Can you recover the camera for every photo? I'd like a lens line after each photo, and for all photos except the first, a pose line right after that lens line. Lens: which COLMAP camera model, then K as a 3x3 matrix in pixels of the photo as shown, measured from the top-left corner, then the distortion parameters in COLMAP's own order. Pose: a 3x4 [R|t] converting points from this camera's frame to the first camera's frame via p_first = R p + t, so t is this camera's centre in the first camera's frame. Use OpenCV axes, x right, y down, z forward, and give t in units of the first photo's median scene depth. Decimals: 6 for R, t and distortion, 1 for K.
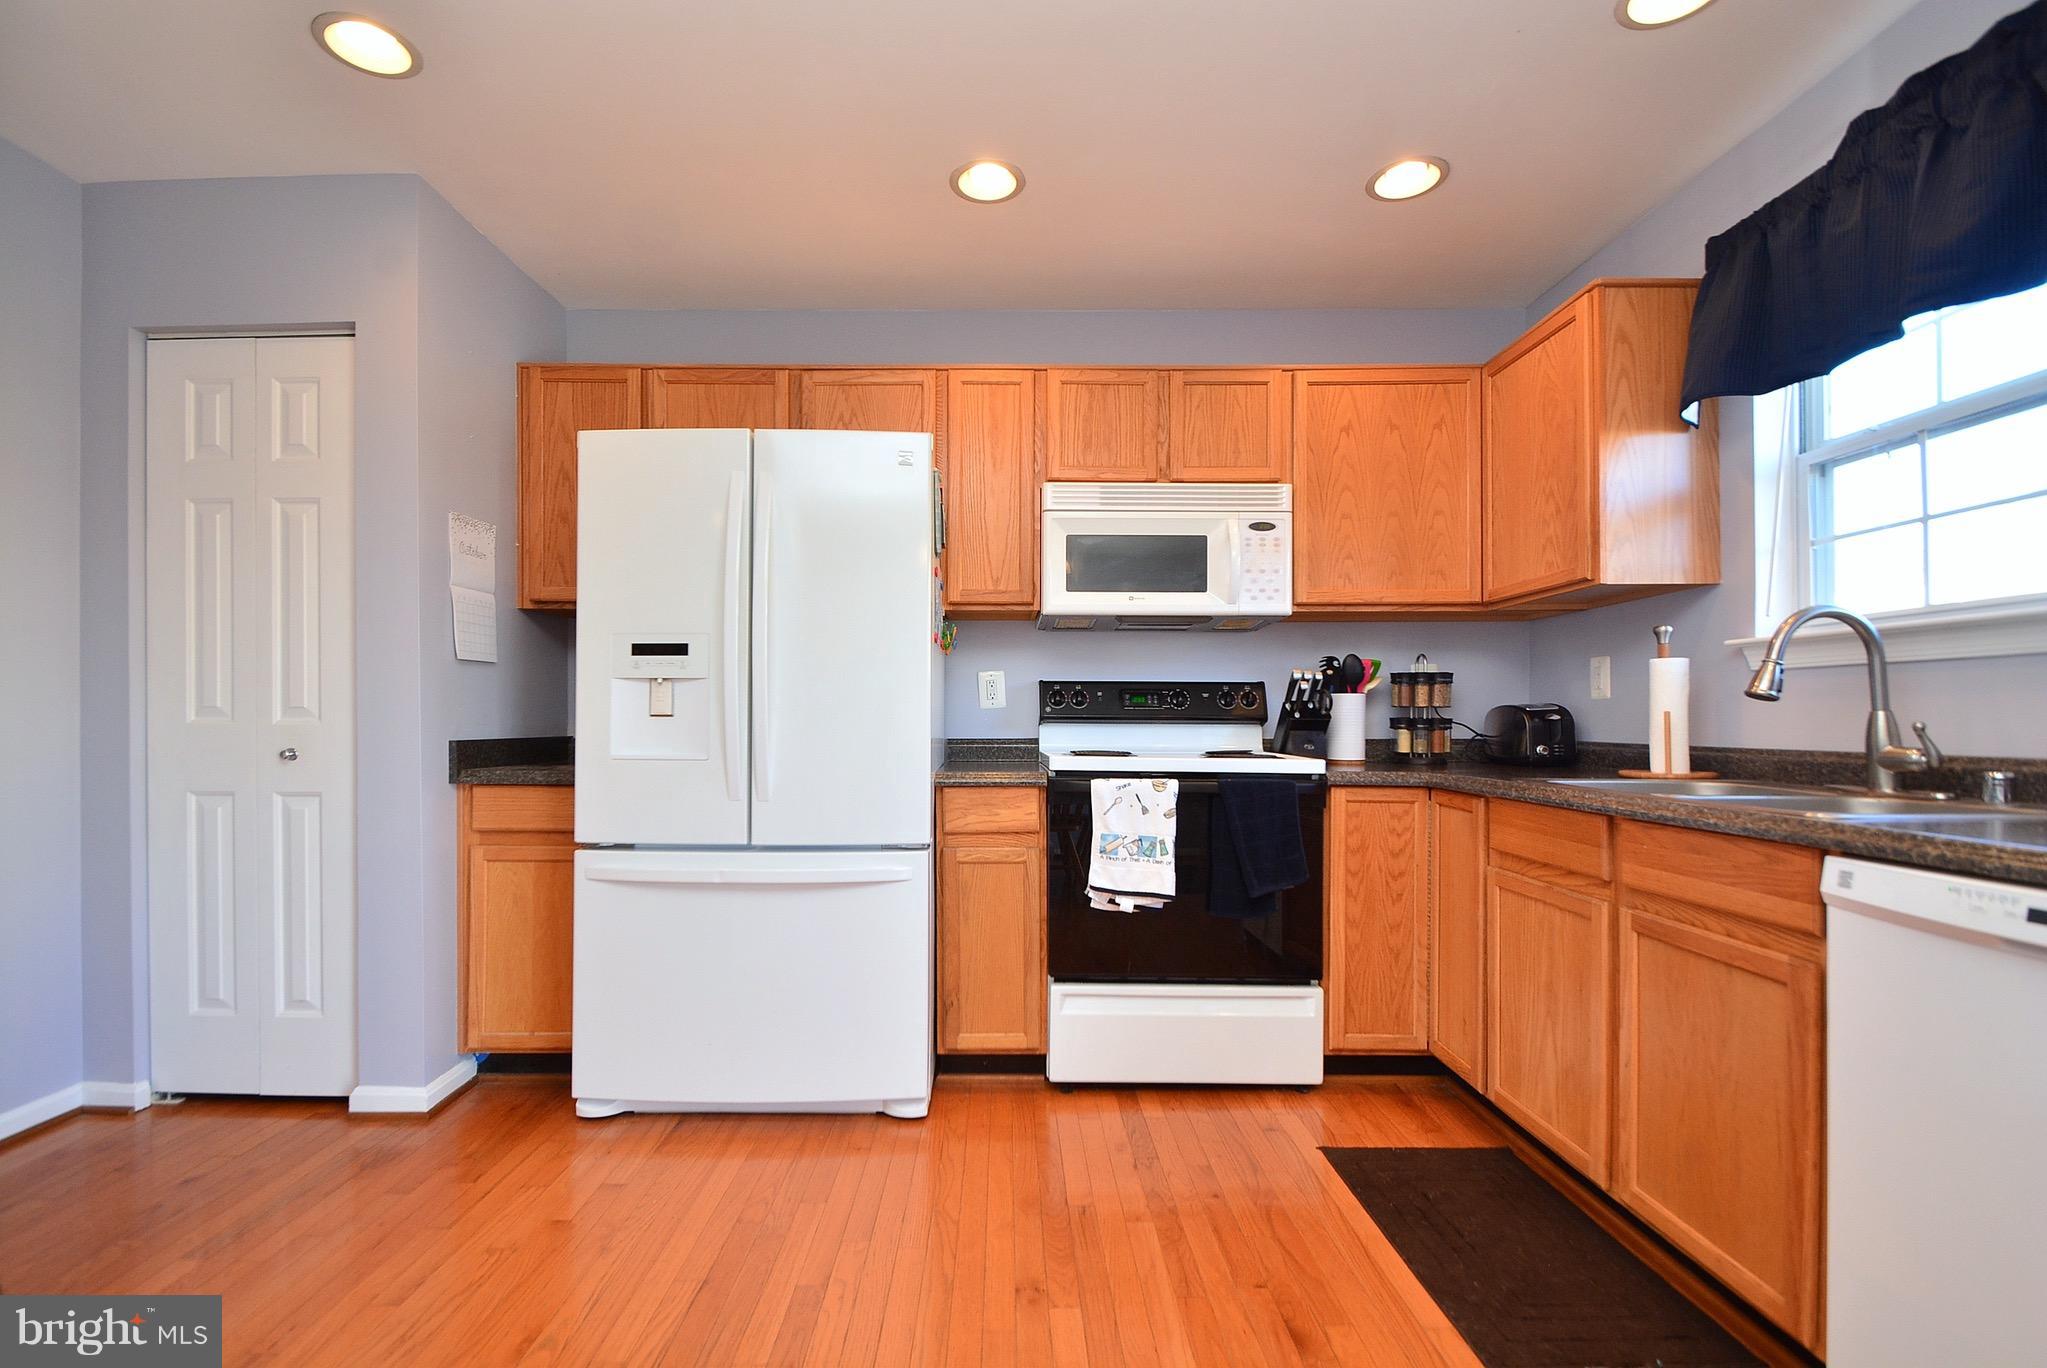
lens RADIAL K [[903.0, 0, 990.4], [0, 903.0, 719.4], [0, 0, 1]] dist [0.010965, -0.013083]
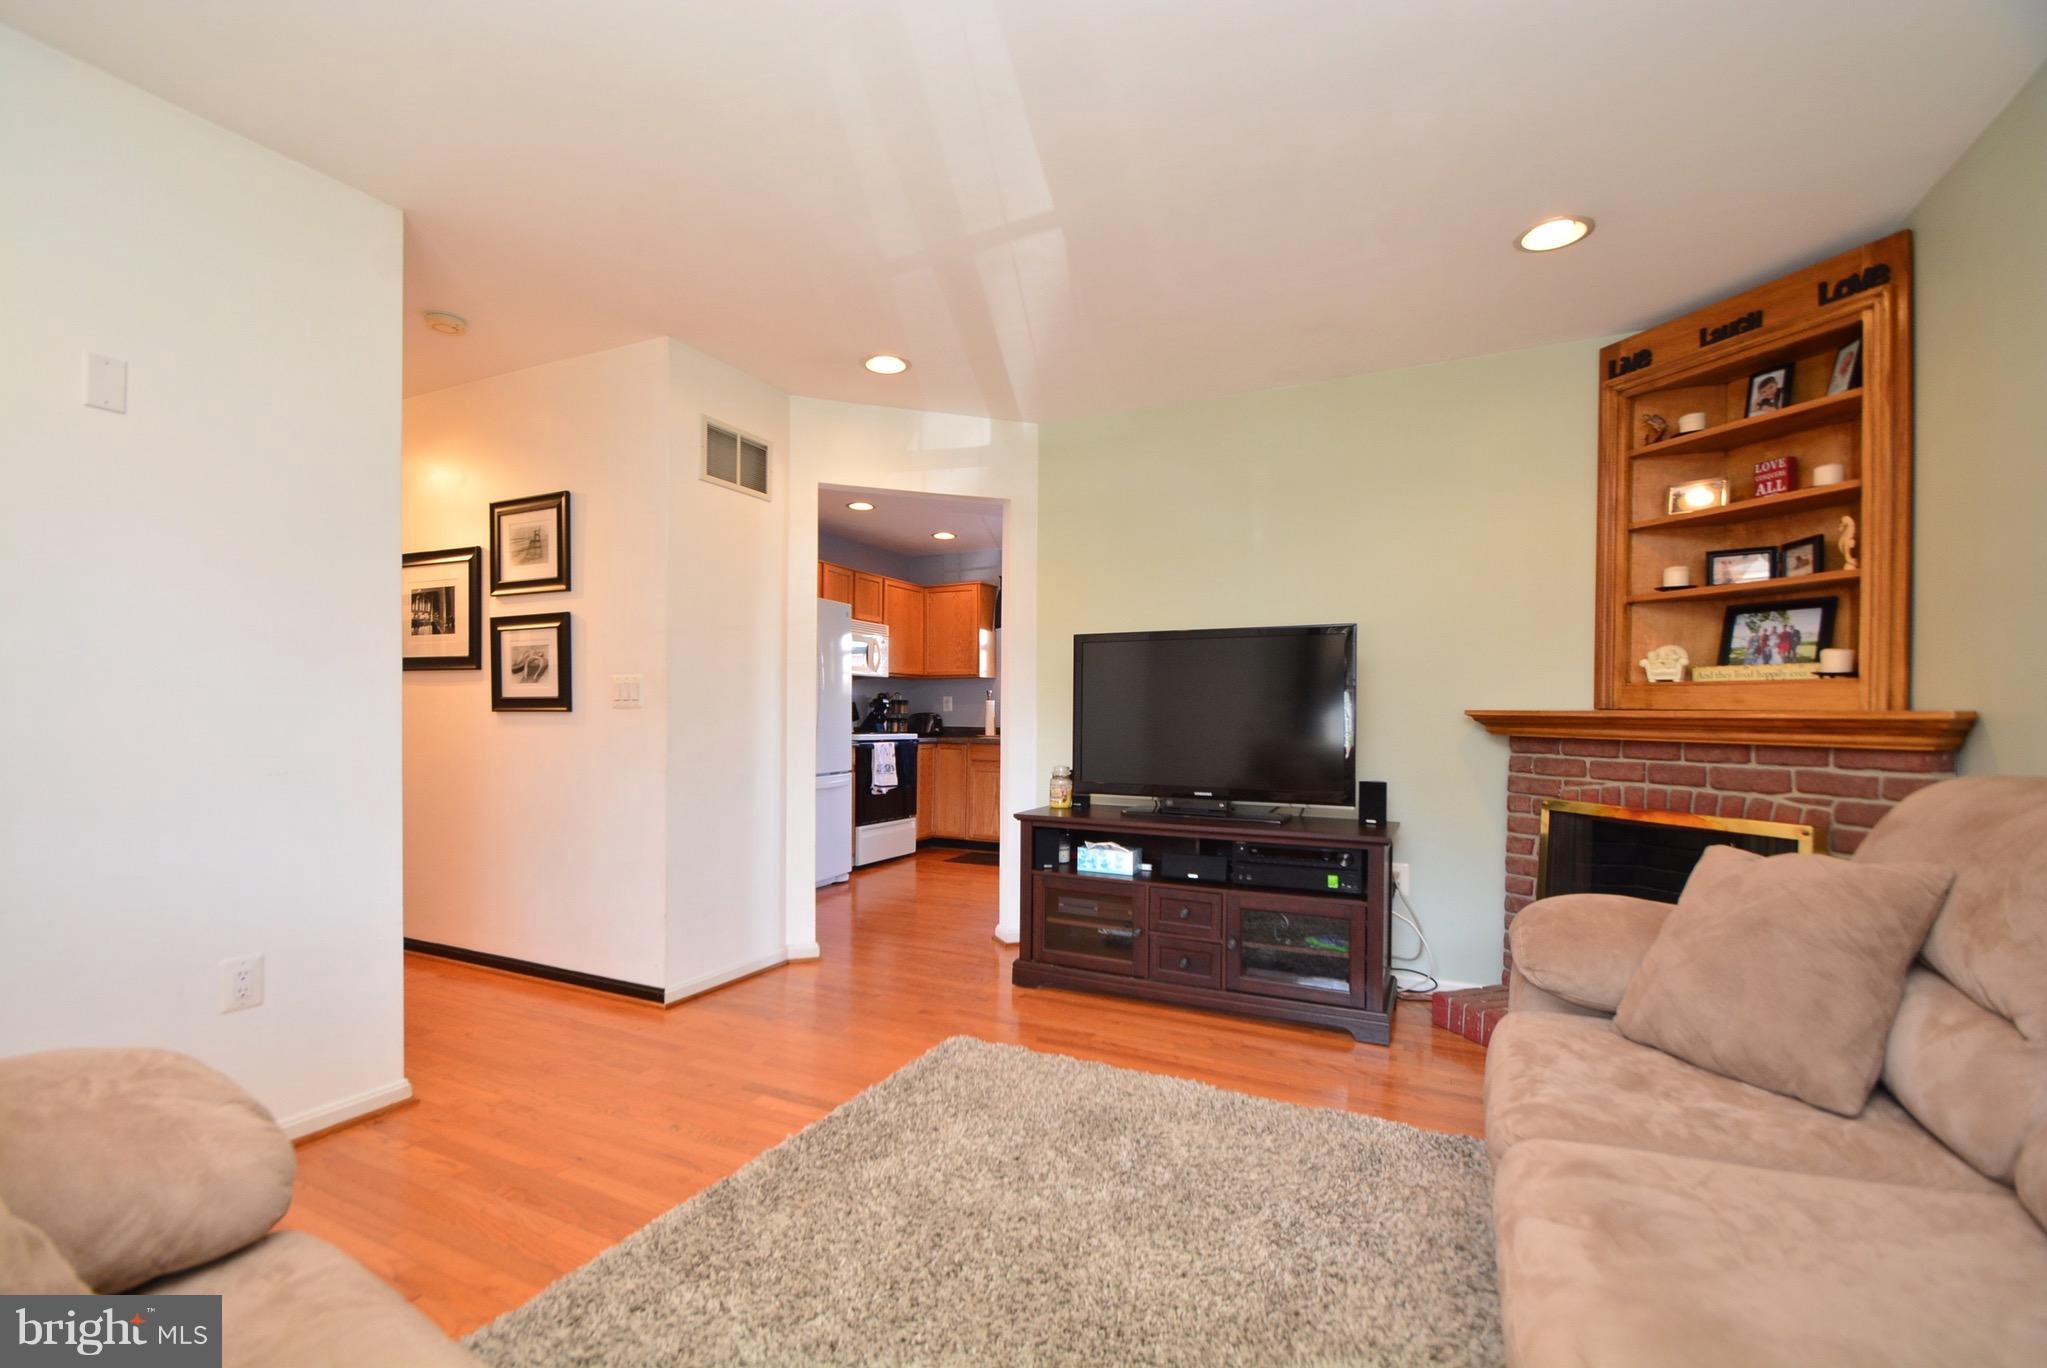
lens RADIAL K [[903.0, 0, 984.4], [0, 903.0, 718.1], [0, 0, 1]] dist [0.010965, -0.013083]
pose [[0.451839, -0.003955, 0.892091, -2.016501], [-0.005206, 0.999961, 0.007070, -0.023279], [-0.892085, -0.007838, 0.451801, -0.428305]]
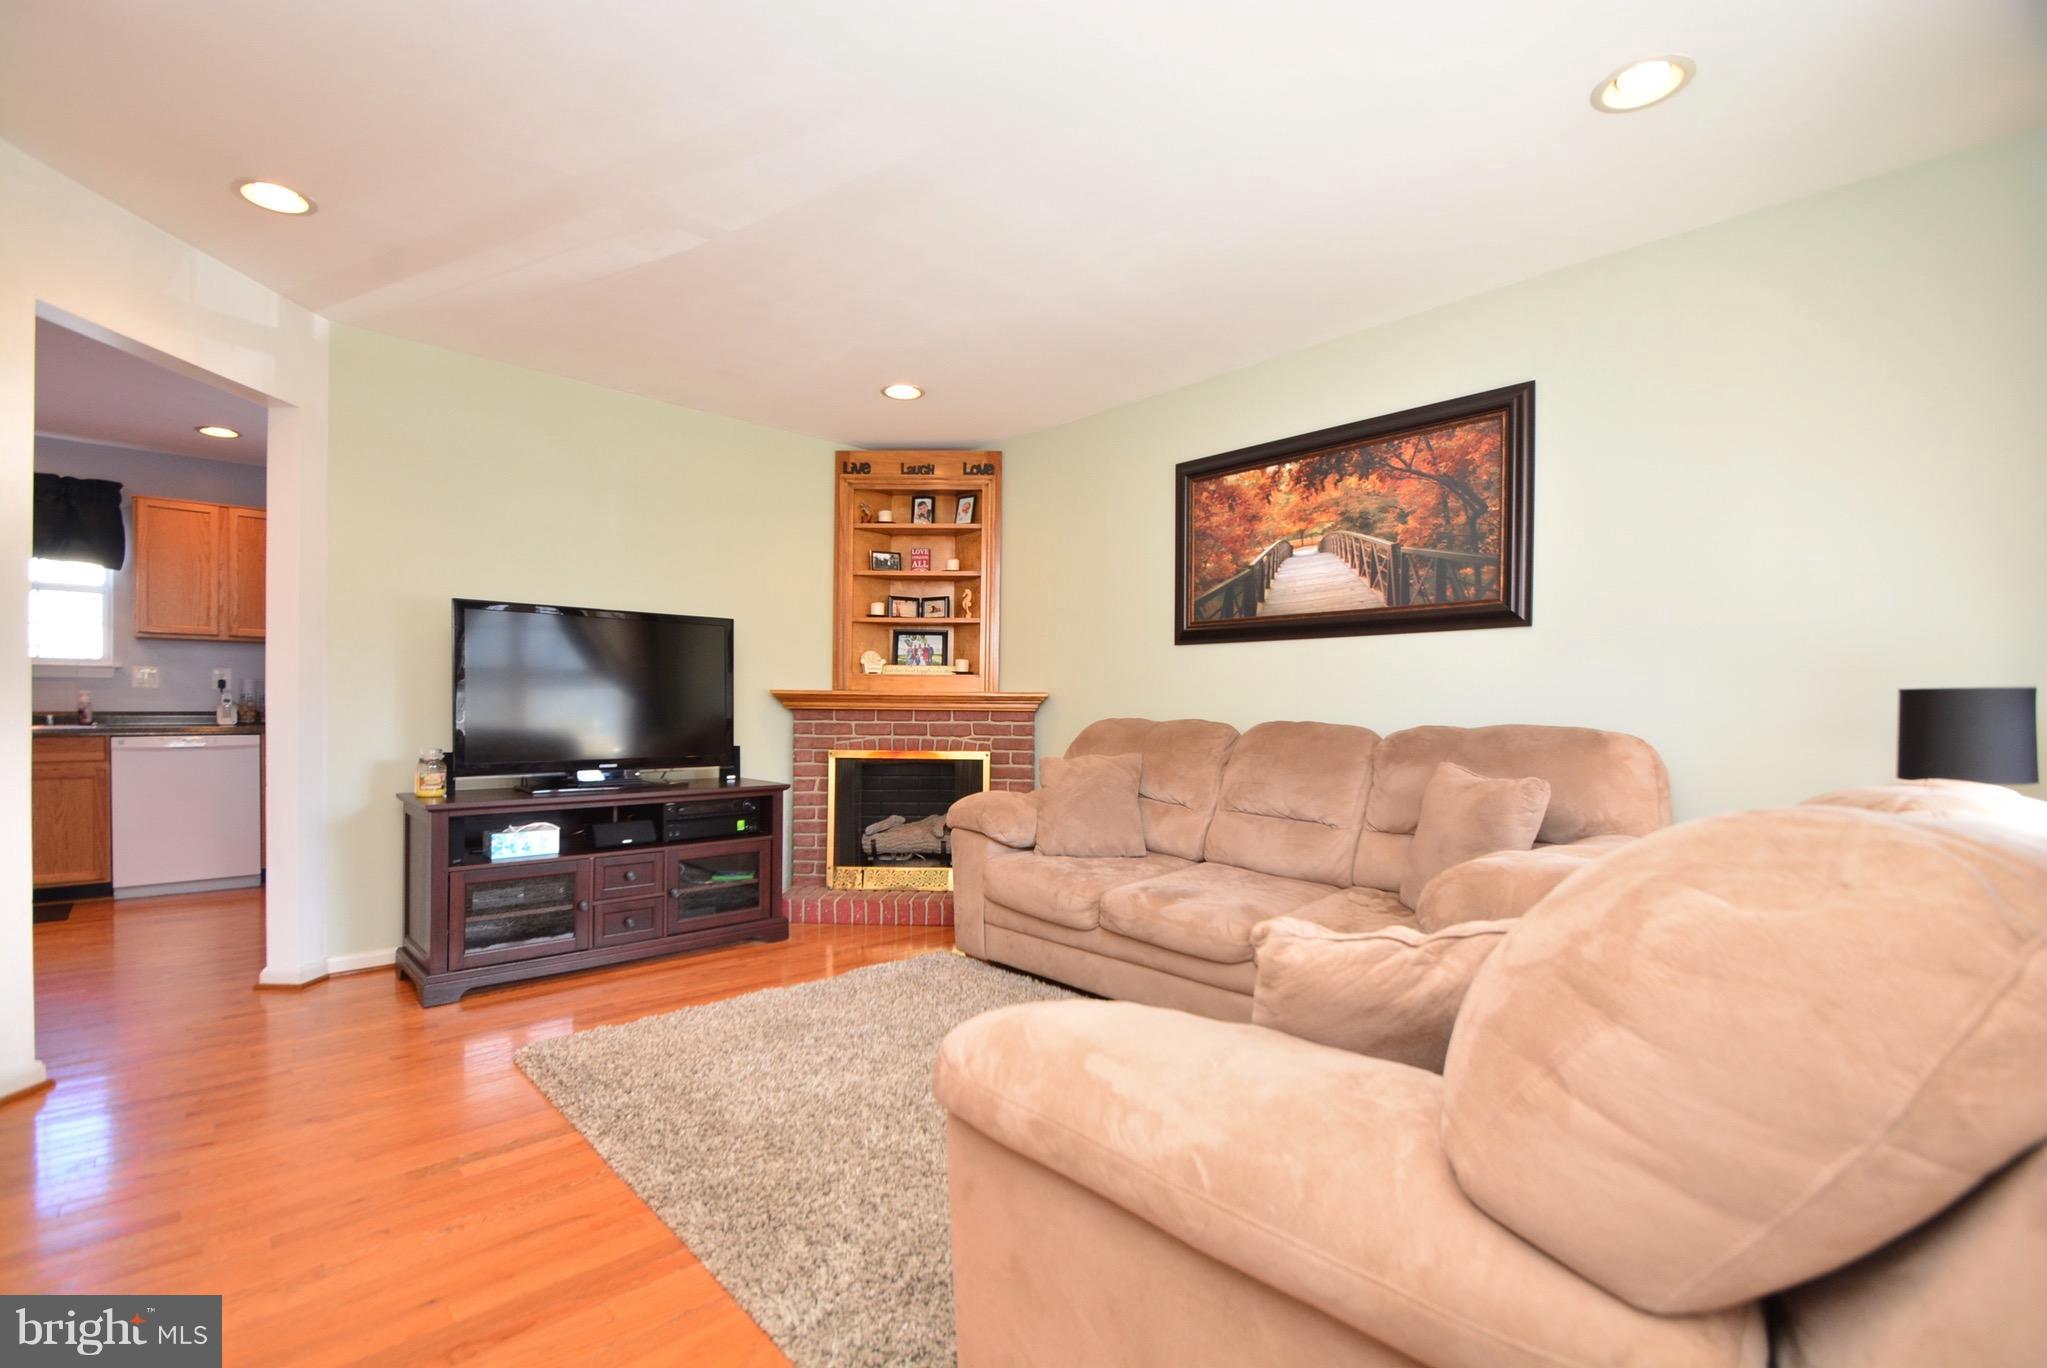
lens RADIAL K [[903.0, 0, 988.7], [0, 903.0, 716.6], [0, 0, 1]] dist [0.010965, -0.013083]
pose [[-0.682091, -0.015044, 0.731112, -2.117497], [-0.008268, 0.999883, 0.012861, -0.001917], [-0.731220, 0.002728, -0.682136, 0.465926]]
